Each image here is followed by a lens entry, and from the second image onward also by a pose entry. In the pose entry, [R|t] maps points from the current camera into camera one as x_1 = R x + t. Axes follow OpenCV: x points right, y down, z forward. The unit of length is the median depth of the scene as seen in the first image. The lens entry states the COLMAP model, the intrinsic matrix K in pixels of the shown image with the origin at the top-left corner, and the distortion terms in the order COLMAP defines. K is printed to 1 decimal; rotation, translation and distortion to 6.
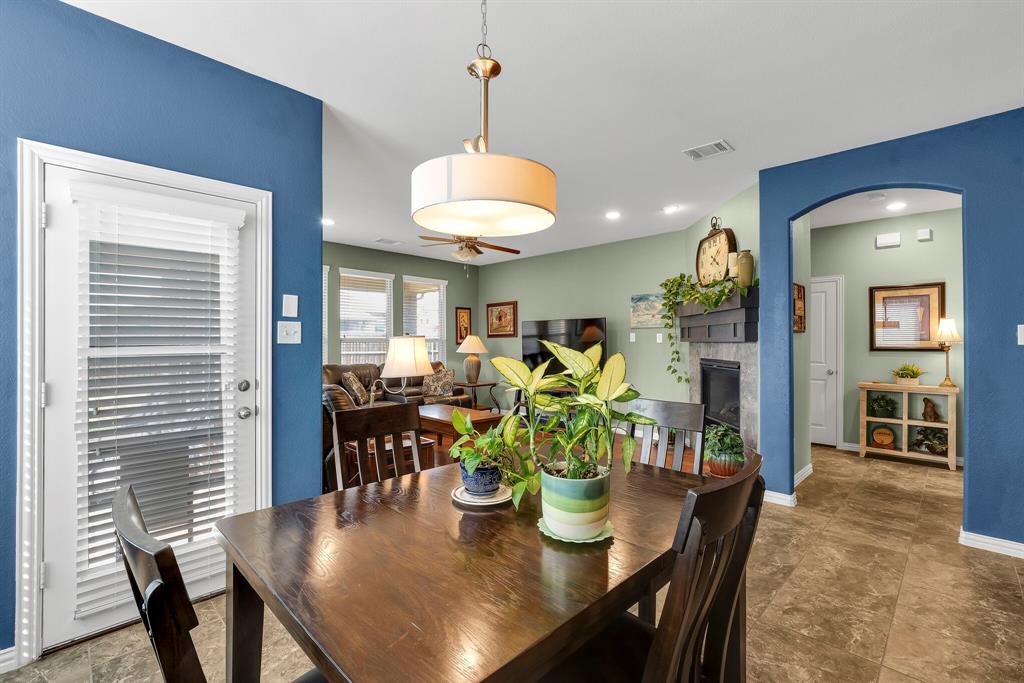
lens RADIAL K [[455.1, 0, 512.3], [0, 455.1, 338.3], [0, 0, 1]] dist [-0.004676, 0.003639]
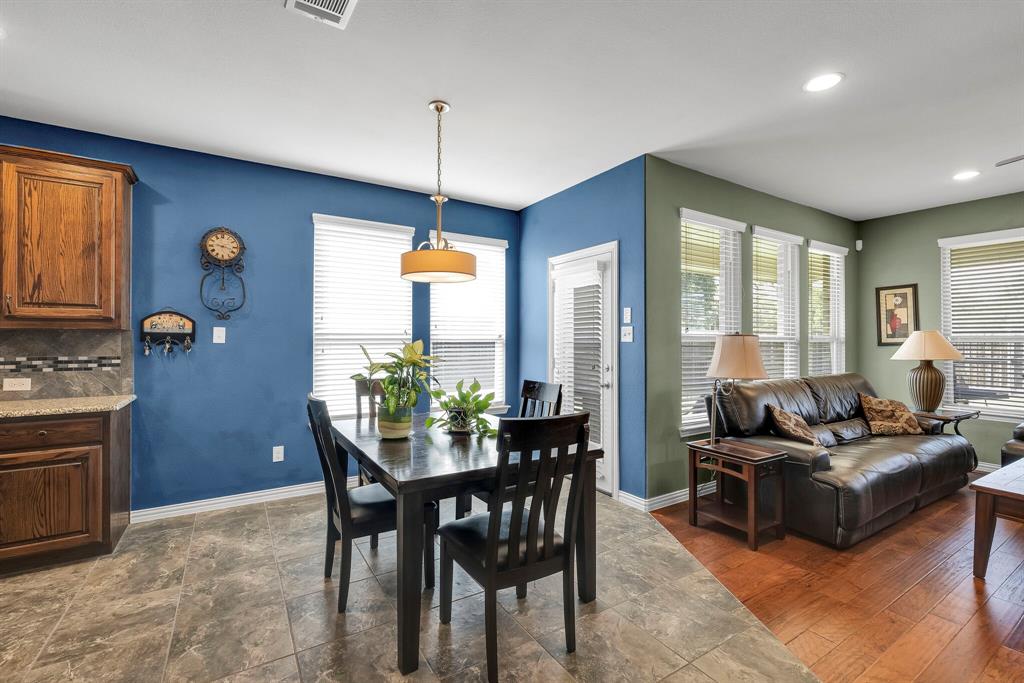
lens RADIAL K [[455.1, 0, 522.3], [0, 455.1, 338.6], [0, 0, 1]] dist [-0.004676, 0.003639]
pose [[-0.220327, -0.002197, -0.975424, 0.322247], [0.004152, 0.999986, -0.003190, 0.001658], [0.975417, -0.004752, -0.220315, 0.336019]]
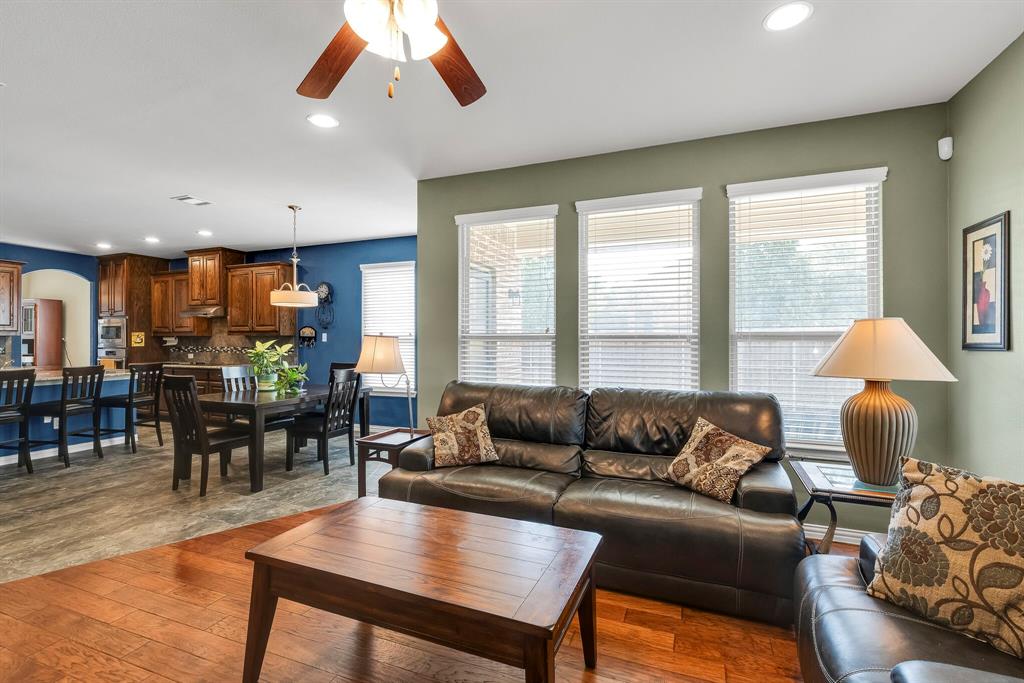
lens RADIAL K [[455.1, 0, 520.5], [0, 455.1, 343.4], [0, 0, 1]] dist [-0.004676, 0.003639]
pose [[-0.916875, 0.004483, -0.399150, -0.044778], [0.003514, 0.999989, 0.003160, 0.005694], [0.399159, 0.001494, -0.916880, 0.892928]]
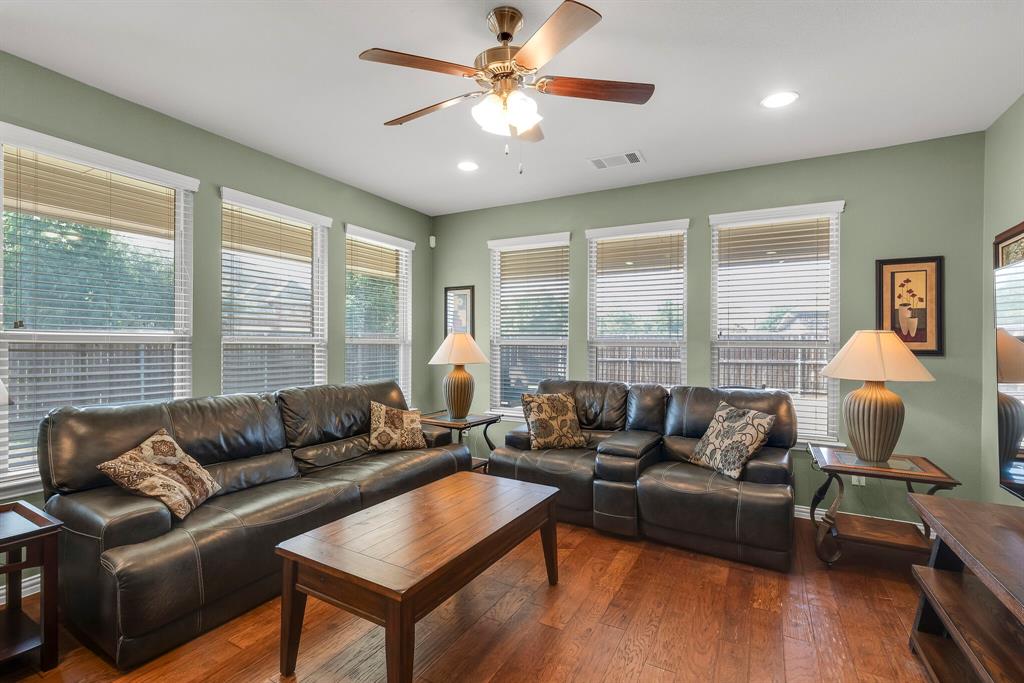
lens RADIAL K [[455.1, 0, 513.0], [0, 455.1, 343.5], [0, 0, 1]] dist [-0.004676, 0.003639]
pose [[0.268594, 0.000131, -0.963254, 0.184389], [-0.001069, 0.999999, -0.000162, 0.004584], [0.963253, 0.001073, 0.268594, 0.631827]]
